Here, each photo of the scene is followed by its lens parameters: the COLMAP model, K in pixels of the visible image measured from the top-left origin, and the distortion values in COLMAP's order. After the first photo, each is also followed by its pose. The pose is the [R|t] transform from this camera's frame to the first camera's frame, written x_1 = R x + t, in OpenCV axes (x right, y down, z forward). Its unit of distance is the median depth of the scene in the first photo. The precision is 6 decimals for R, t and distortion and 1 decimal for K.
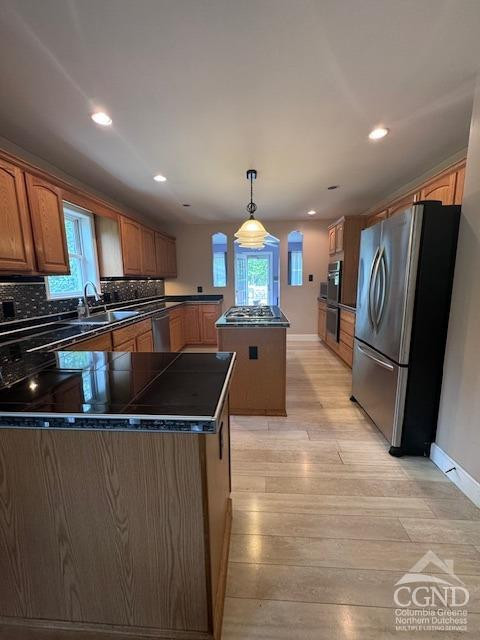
lens RADIAL K [[255.8, 0, 239.3], [0, 255.8, 325.0], [0, 0, 1]] dist [-0.001929, -0.000273]
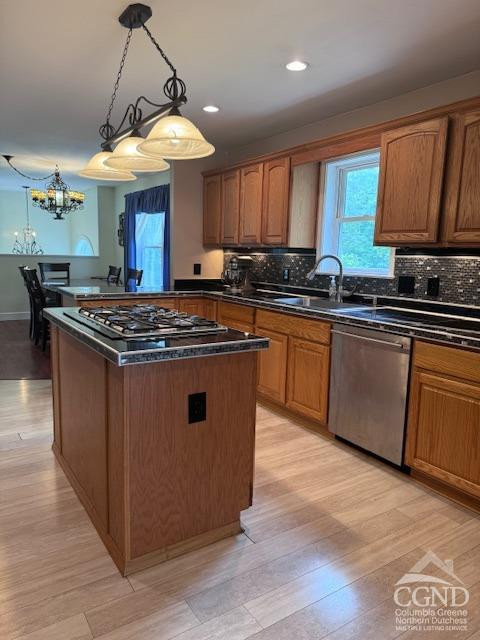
lens RADIAL K [[454.4, 0, 237.4], [0, 454.4, 321.9], [0, 0, 1]] dist [0.040386, -0.037494]
pose [[-0.799714, 0.084679, -0.594379, 0.393725], [-0.118785, 0.948118, 0.294895, -0.308028], [0.588513, 0.306435, -0.748165, 1.712208]]
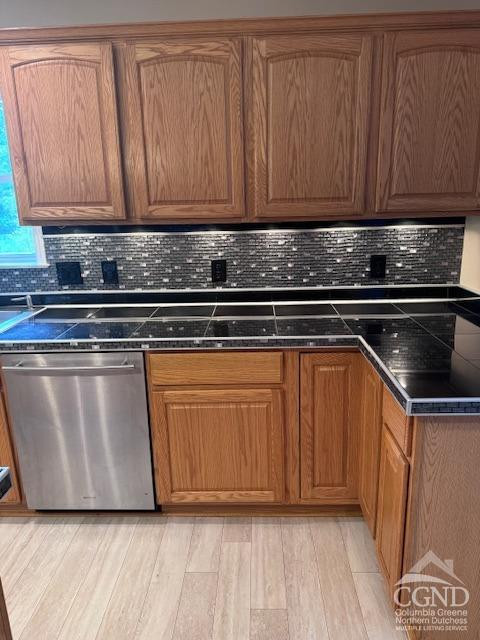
lens RADIAL K [[454.4, 0, 239.1], [0, 454.4, 323.5], [0, 0, 1]] dist [0.040386, -0.037494]
pose [[0.037348, 0.266367, -0.963148, 0.242636], [-0.149252, 0.954496, 0.258187, -0.290024], [0.988094, 0.134109, 0.075405, 1.361370]]
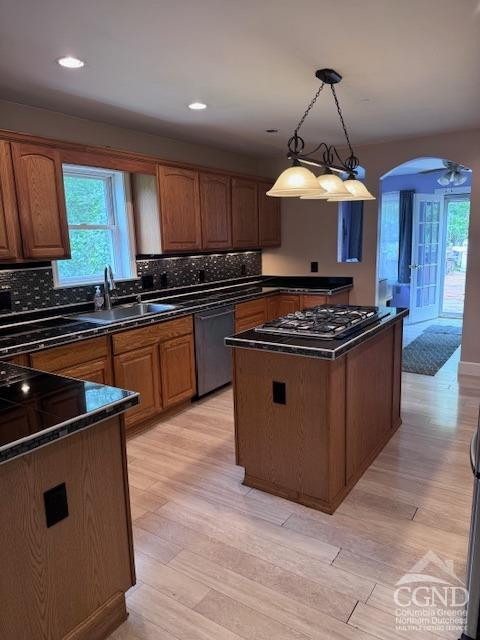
lens RADIAL K [[454.4, 0, 236.5], [0, 454.4, 331.3], [0, 0, 1]] dist [0.040386, -0.037494]
pose [[0.864712, 0.092676, -0.493644, 0.375502], [-0.074005, 0.995611, 0.057280, -0.069234], [0.496786, -0.012999, 0.867776, 0.022935]]
